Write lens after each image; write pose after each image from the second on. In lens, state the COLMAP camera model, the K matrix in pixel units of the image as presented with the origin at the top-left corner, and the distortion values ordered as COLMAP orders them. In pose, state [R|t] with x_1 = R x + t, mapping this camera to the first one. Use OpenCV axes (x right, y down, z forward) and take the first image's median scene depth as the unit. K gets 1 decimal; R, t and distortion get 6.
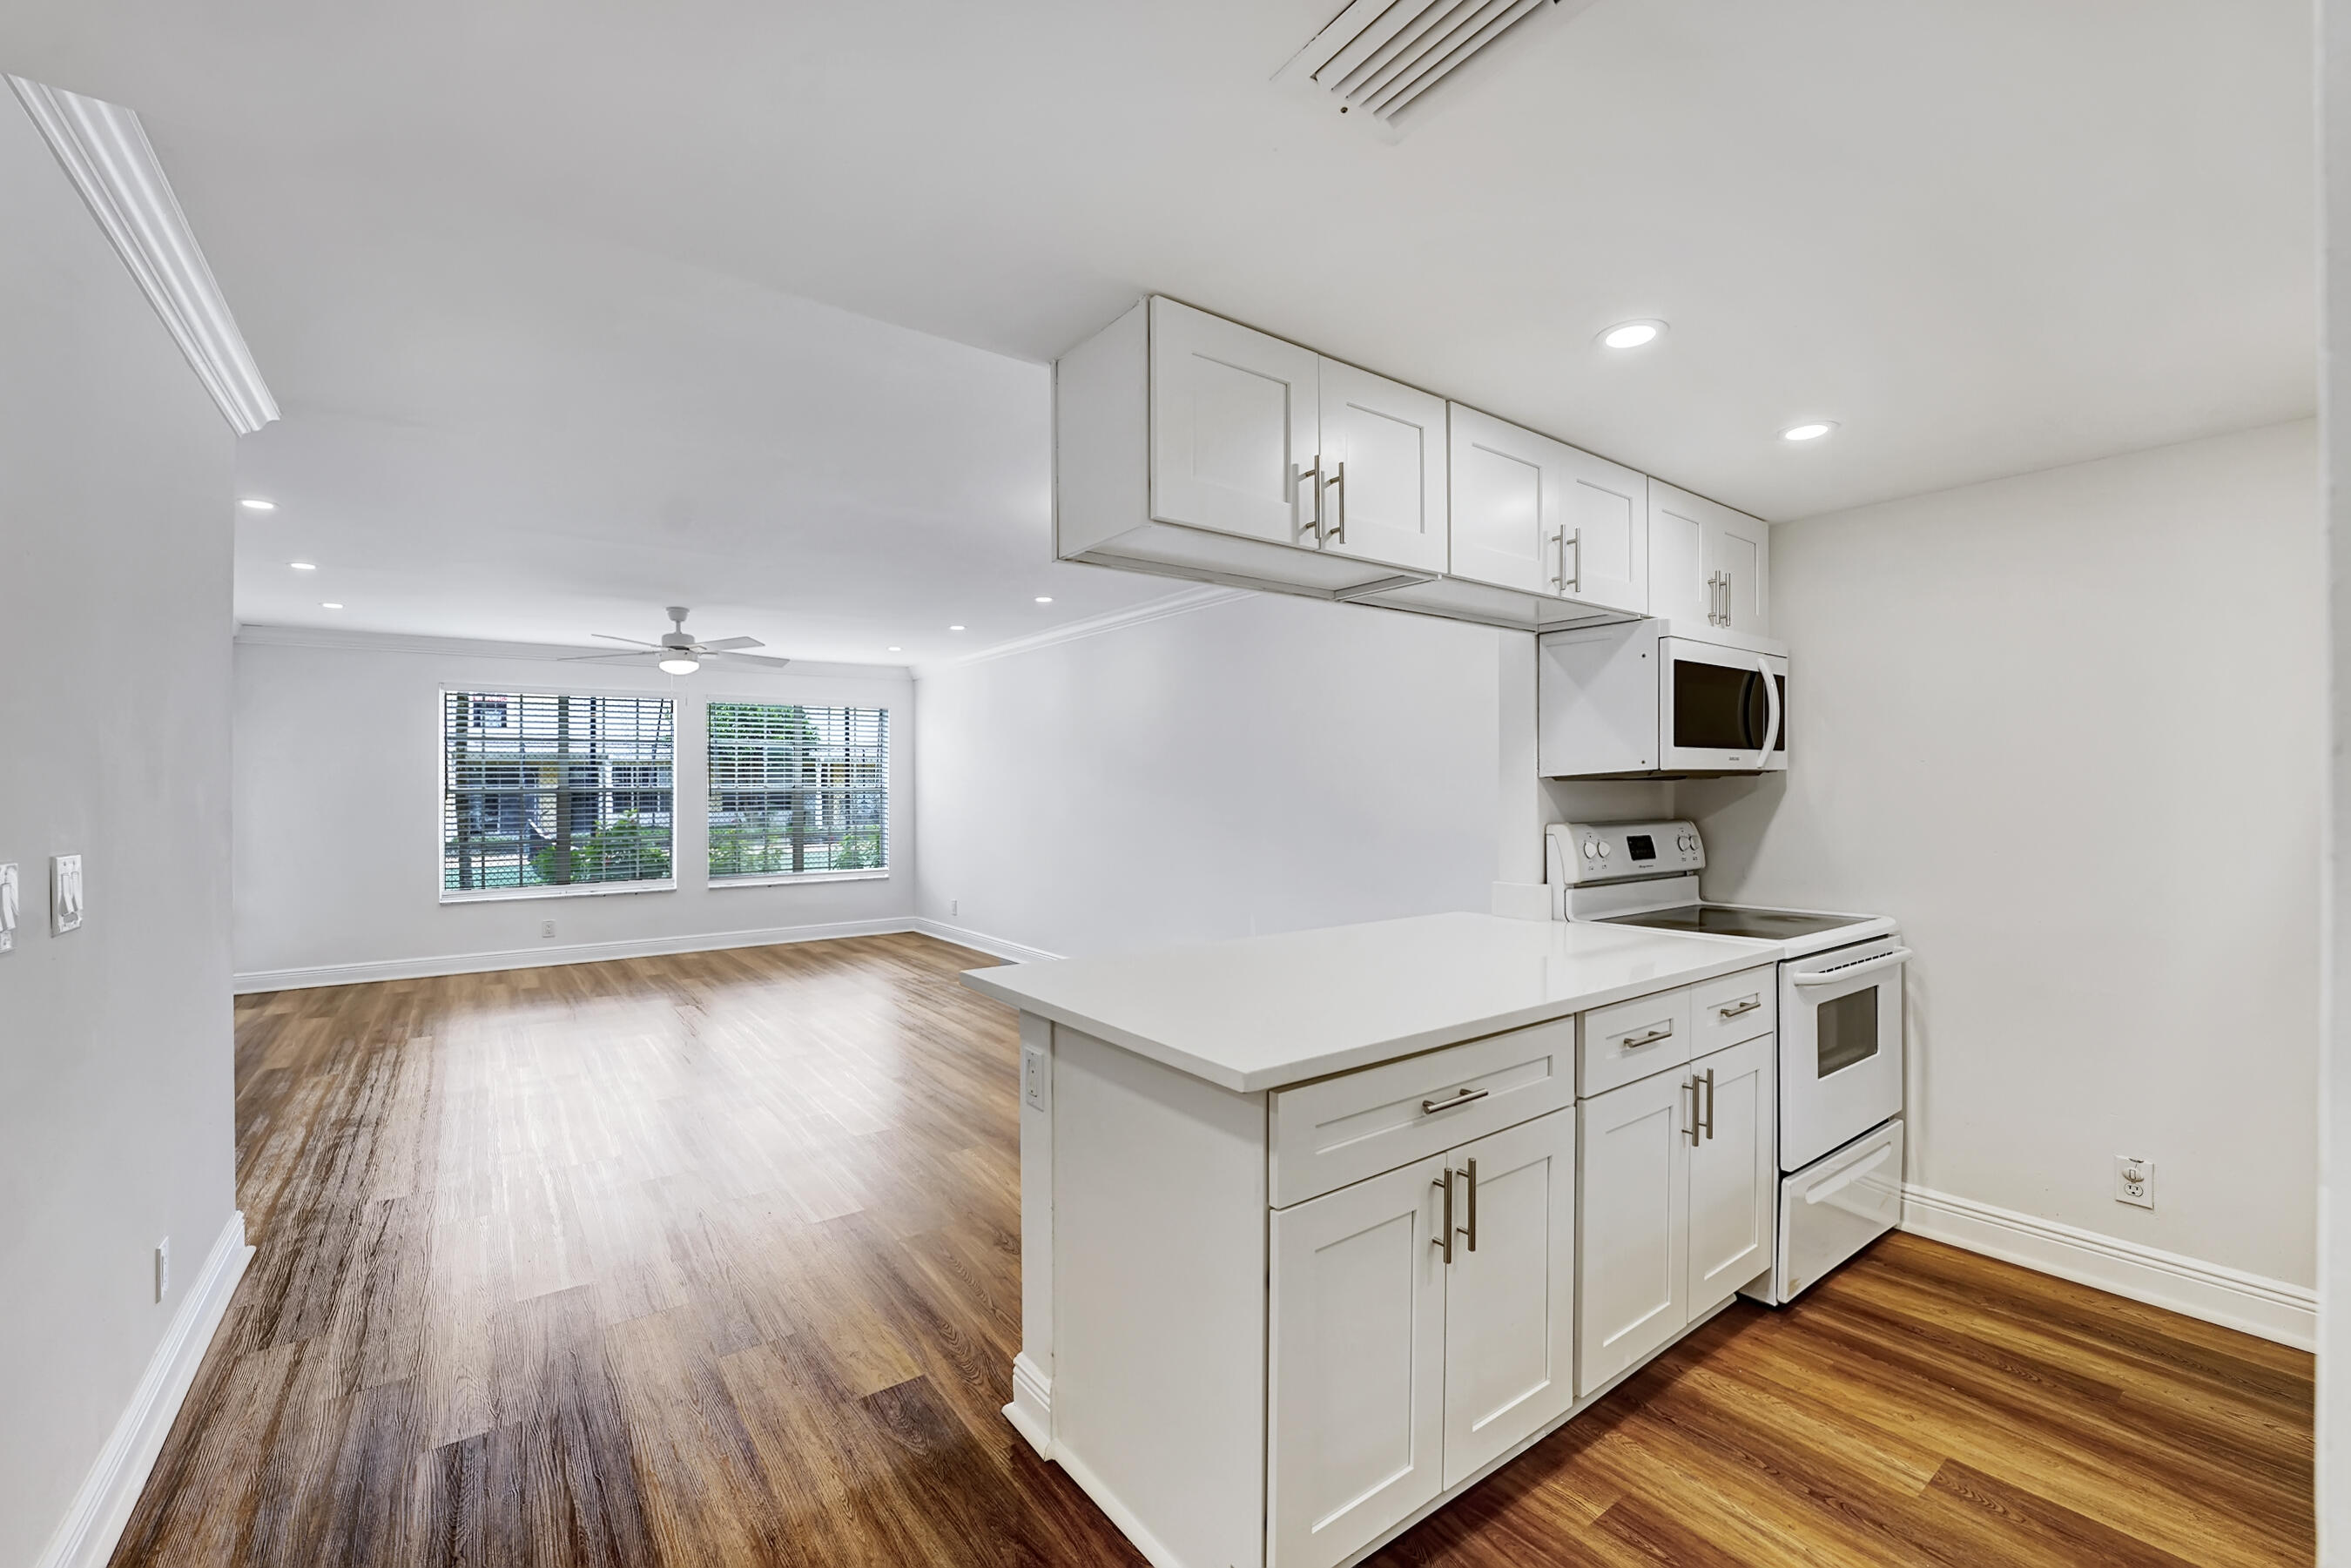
lens RADIAL K [[973.1, 0, 1164.3], [0, 973.1, 787.5], [0, 0, 1]] dist [-0.017677, 0.000022]
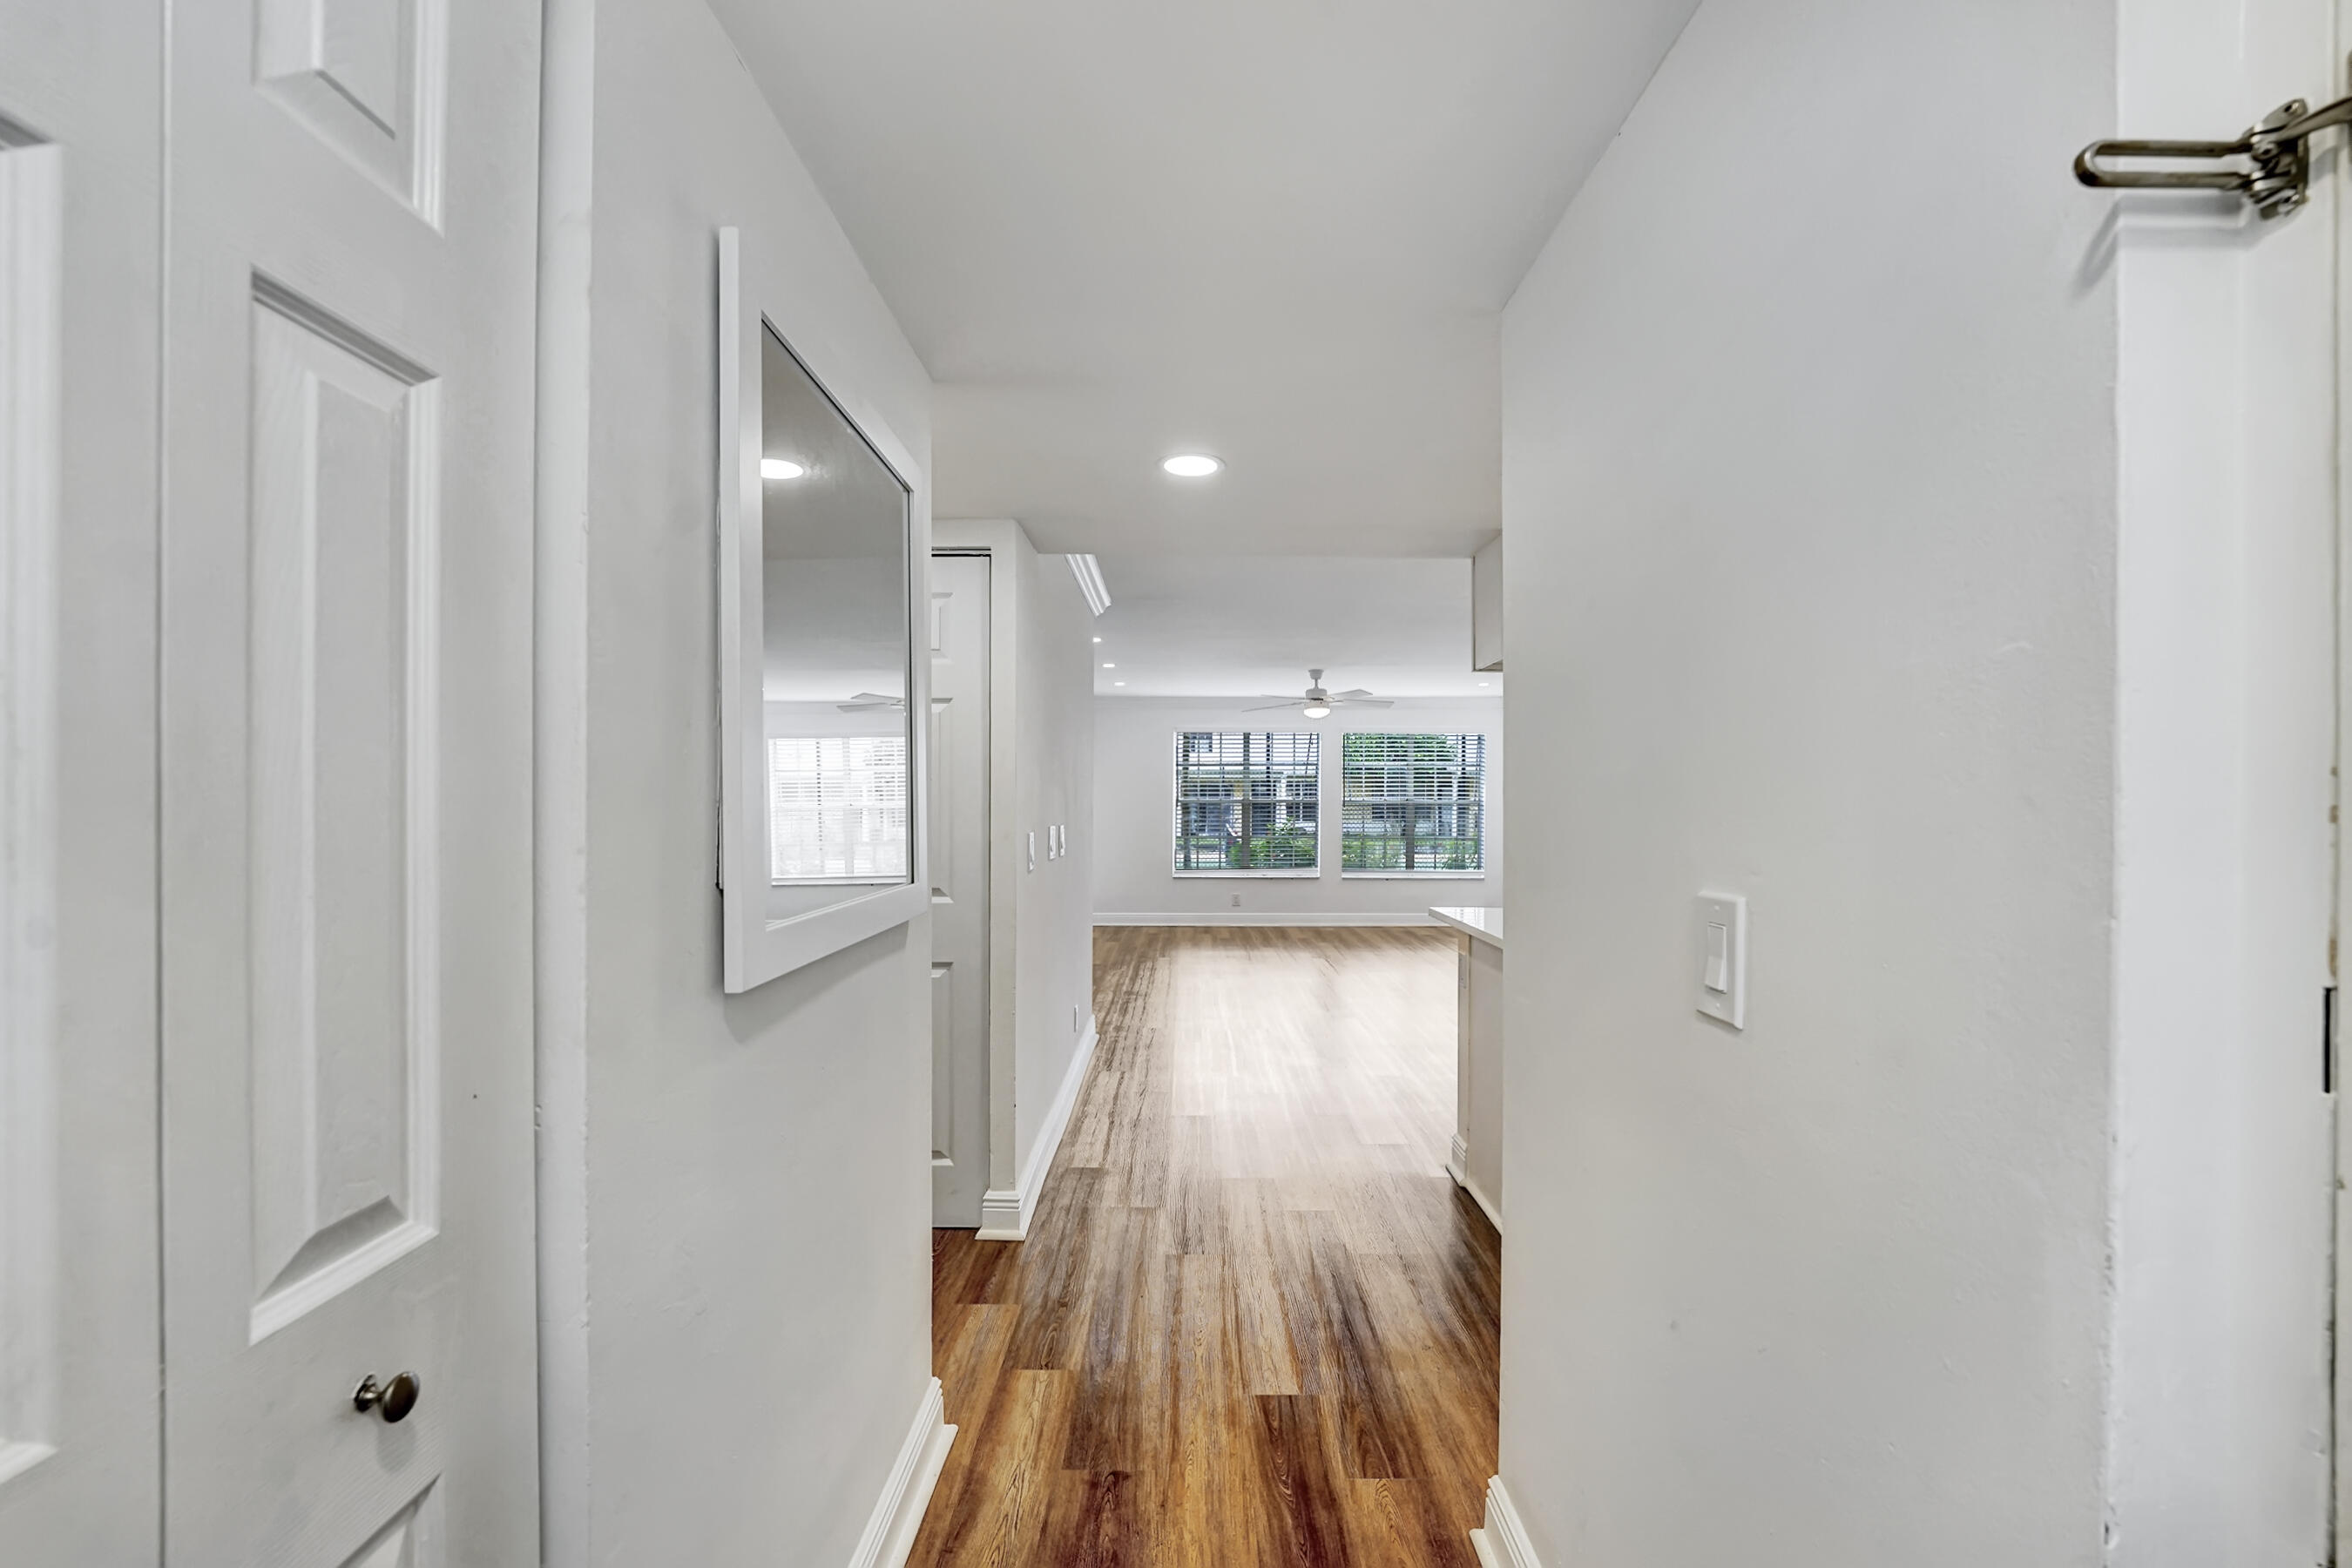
lens RADIAL K [[973.4, 0, 1150.8], [0, 973.4, 778.6], [0, 0, 1]] dist [-0.017605, 0.000685]
pose [[0.789558, -0.006092, -0.613646, 0.173838], [-0.007677, 0.999774, -0.019802, -0.001175], [0.613628, 0.020346, 0.789333, -0.254530]]
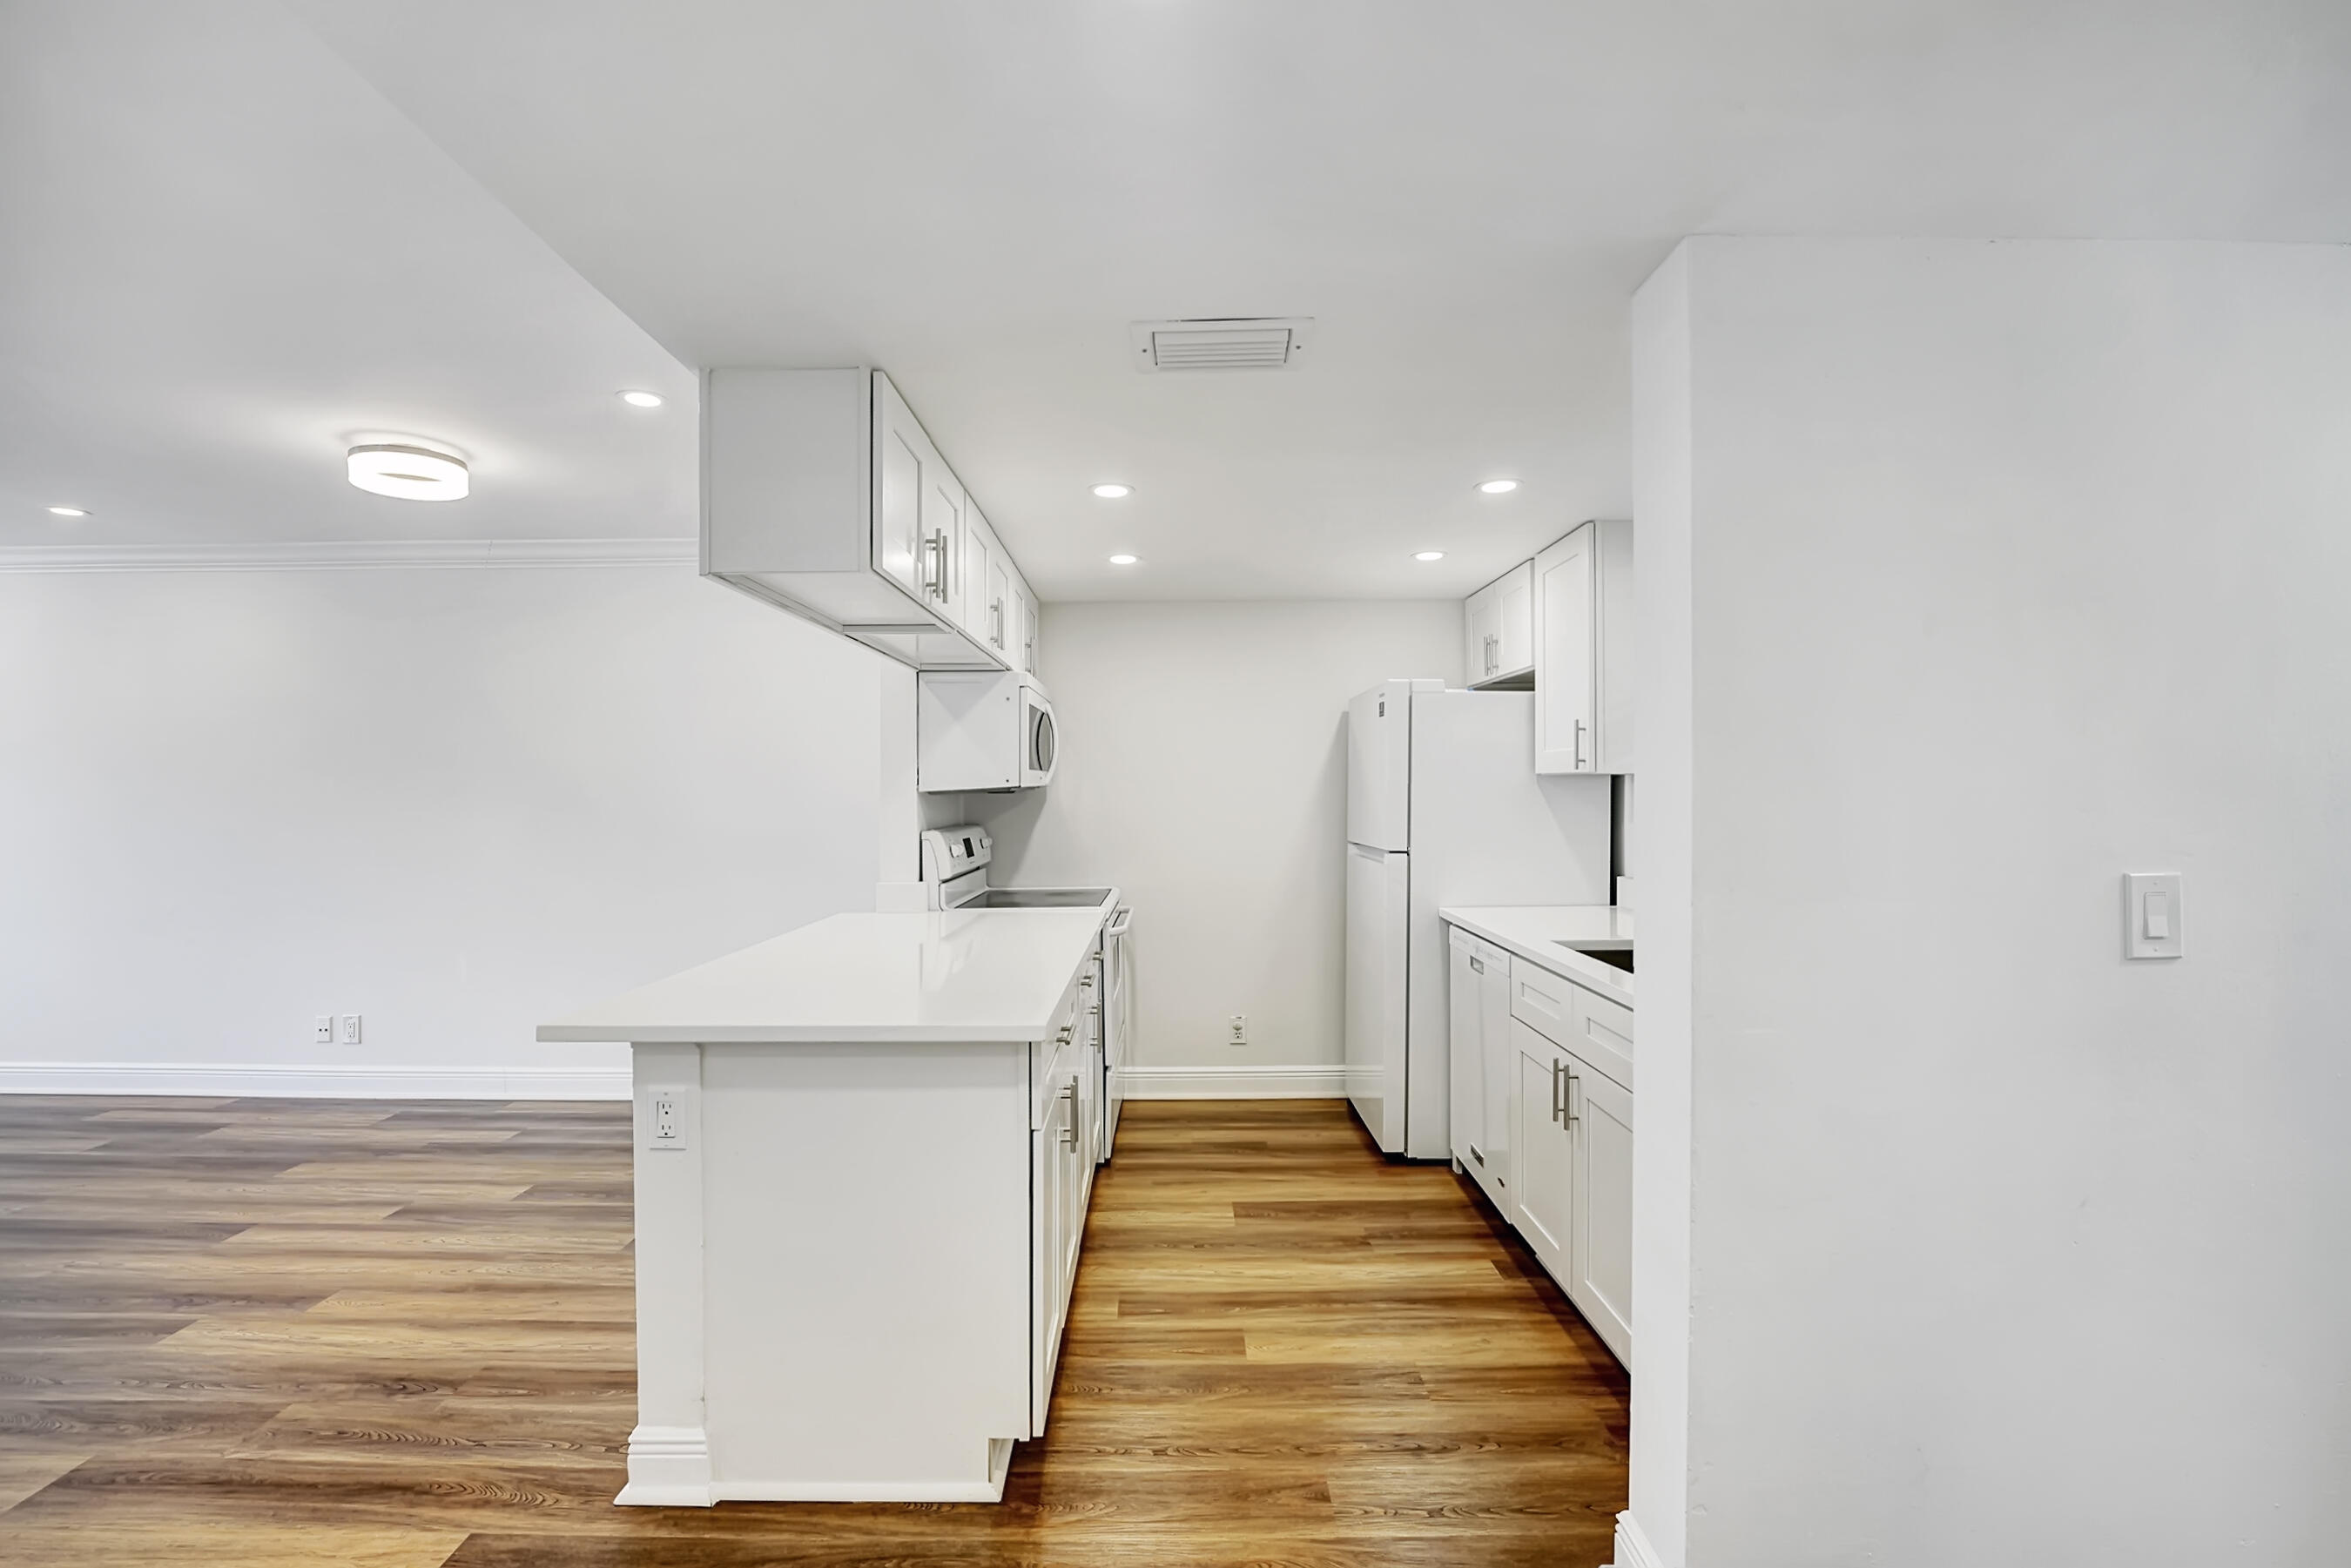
lens RADIAL K [[1009.1, 0, 1159.3], [0, 1009.1, 792.7], [0, 0, 1]] dist [-0.013211, 0.000528]
pose [[0.601676, -0.002961, 0.798735, -0.227219], [0.000827, 0.999995, 0.003085, -0.007123], [-0.798740, -0.001195, 0.601675, 0.013734]]
